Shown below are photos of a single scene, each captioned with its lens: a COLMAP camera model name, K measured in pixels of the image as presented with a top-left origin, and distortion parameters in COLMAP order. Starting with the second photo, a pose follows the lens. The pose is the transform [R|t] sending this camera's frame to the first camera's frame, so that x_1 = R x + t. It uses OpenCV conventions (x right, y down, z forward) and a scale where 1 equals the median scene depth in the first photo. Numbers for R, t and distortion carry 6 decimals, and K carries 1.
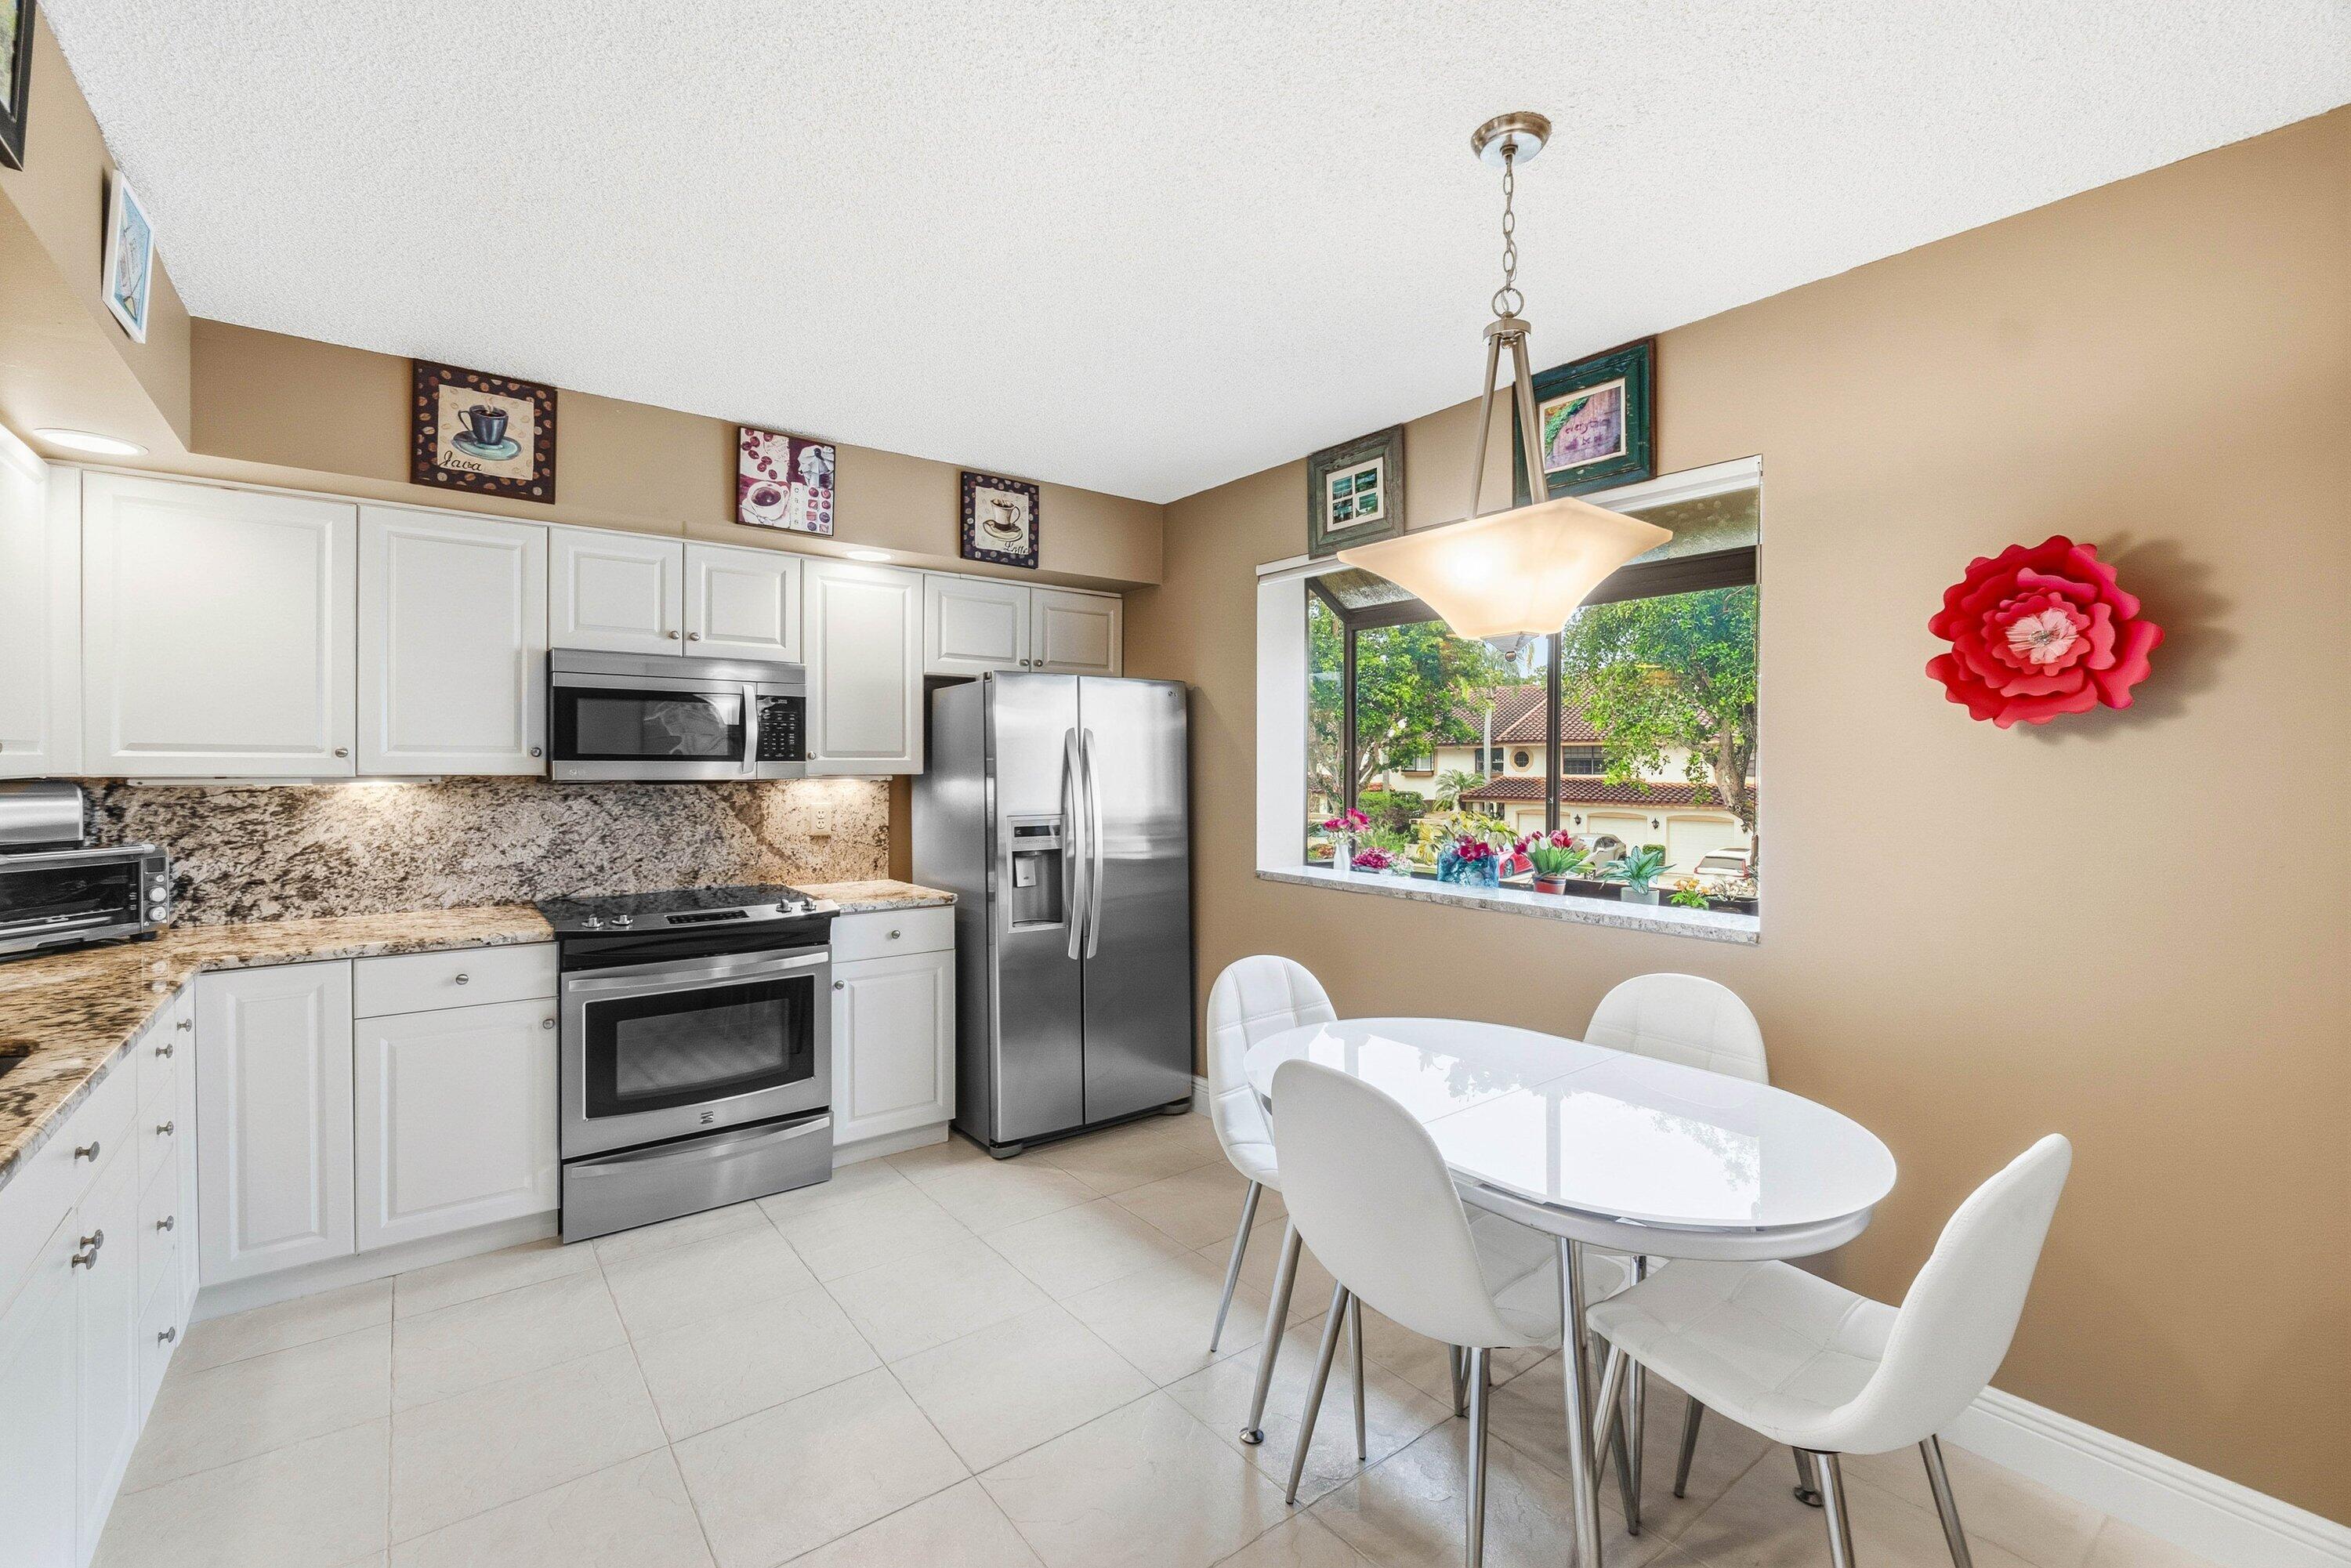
lens RADIAL K [[1023.0, 0, 1172.2], [0, 1023.0, 772.4], [0, 0, 1]] dist [-0.004748, -0.000216]
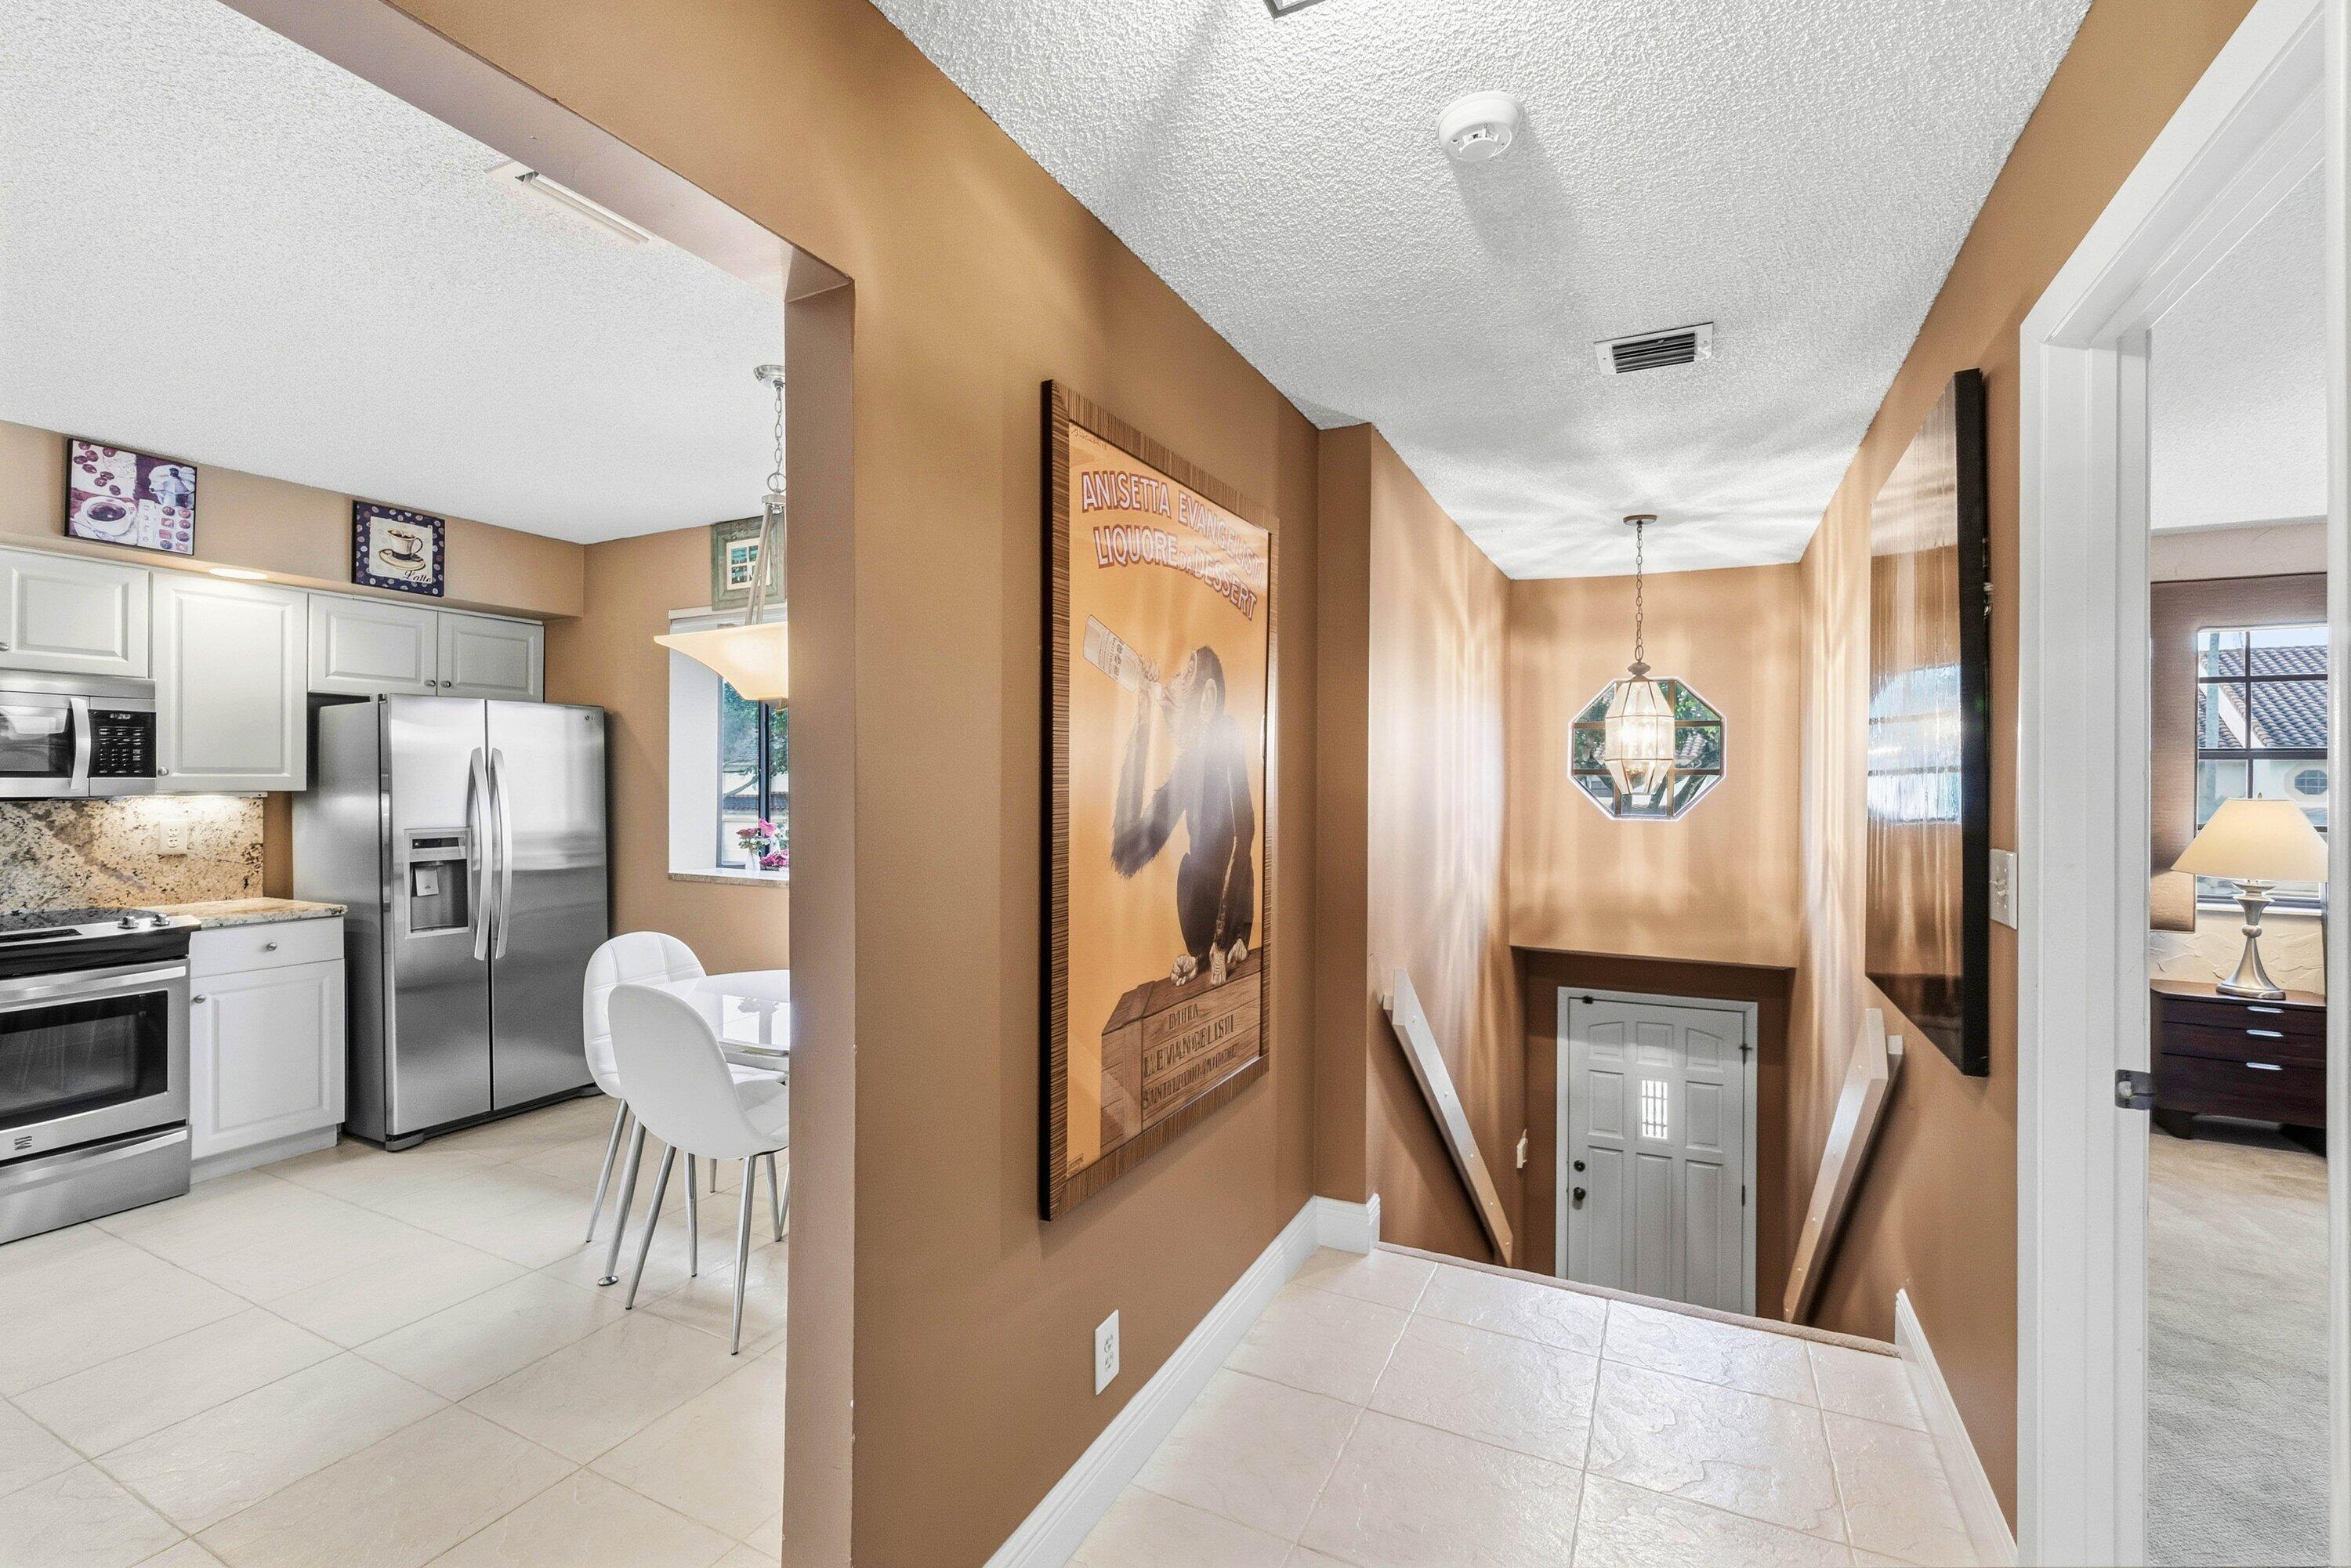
lens RADIAL K [[1023.0, 0, 1169.6], [0, 1023.0, 785.2], [0, 0, 1]] dist [-0.004748, -0.000216]
pose [[0.898680, 0.000511, 0.438605, 0.087757], [0.001883, 0.999986, -0.005024, 0.003298], [-0.438602, 0.005341, 0.898666, -0.303785]]
